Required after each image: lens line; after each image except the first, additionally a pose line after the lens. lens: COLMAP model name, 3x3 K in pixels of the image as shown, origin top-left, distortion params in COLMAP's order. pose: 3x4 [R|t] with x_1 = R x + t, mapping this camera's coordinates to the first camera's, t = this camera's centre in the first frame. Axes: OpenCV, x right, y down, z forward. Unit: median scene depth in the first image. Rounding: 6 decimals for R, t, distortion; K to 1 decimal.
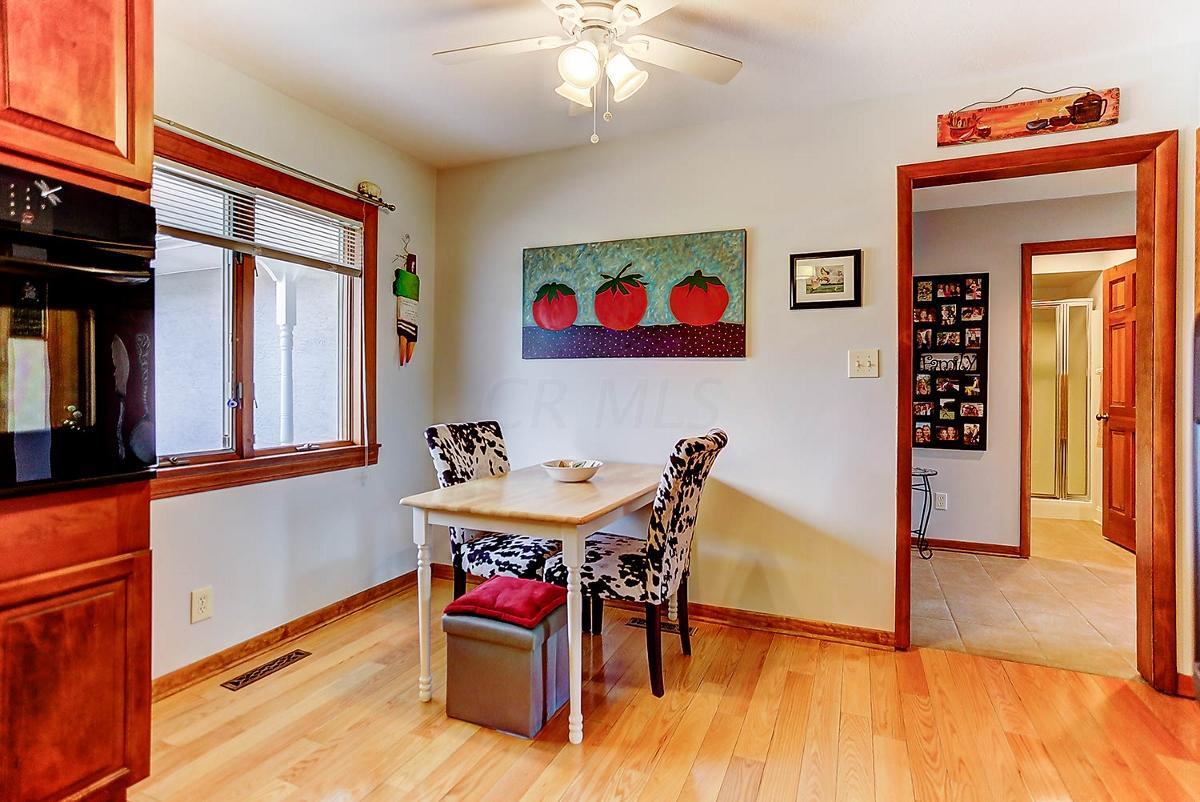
lens RADIAL K [[584.5, 0, 620.2], [0, 584.5, 387.4], [0, 0, 1]] dist [-0.050501, 0.033554]
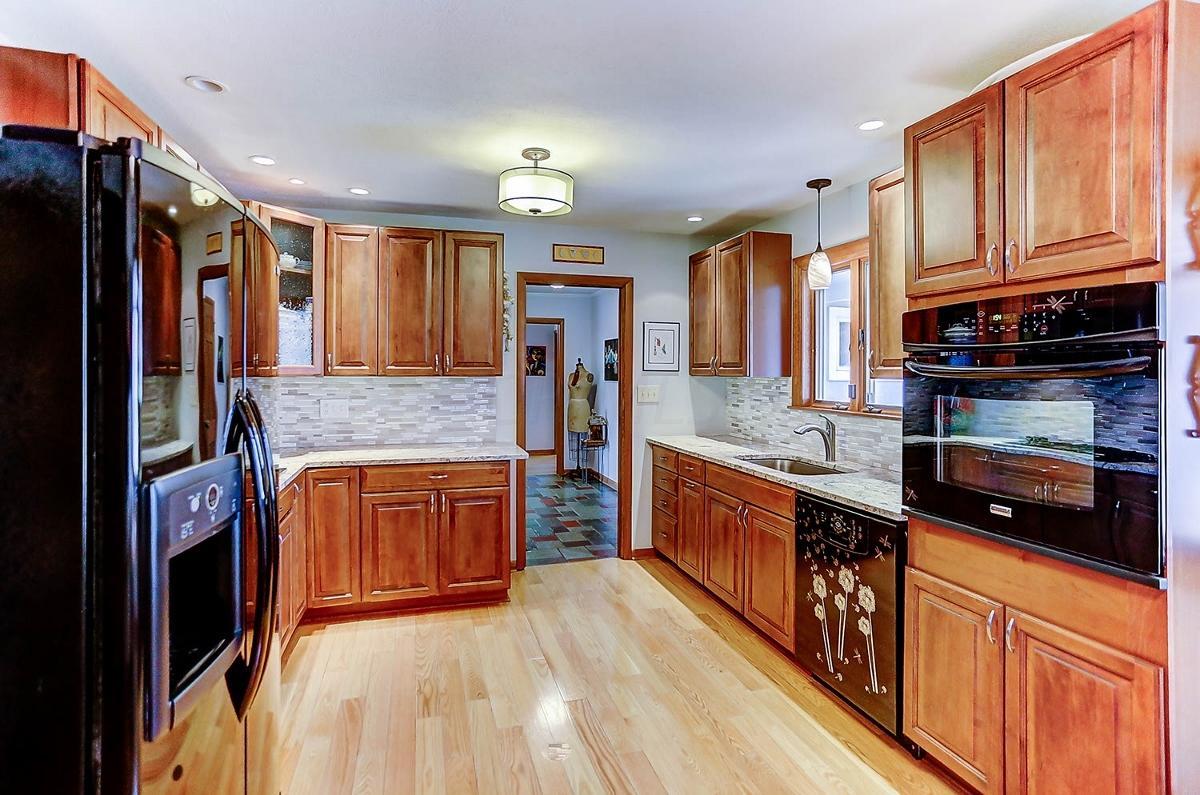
lens RADIAL K [[607.6, 0, 619.4], [0, 607.6, 366.7], [0, 0, 1]] dist [-0.040676, 0.027680]
pose [[-0.758733, -0.010091, -0.651324, 0.245579], [-0.010038, 0.999942, -0.003798, -0.099396], [0.651325, 0.003657, -0.758790, 0.681596]]
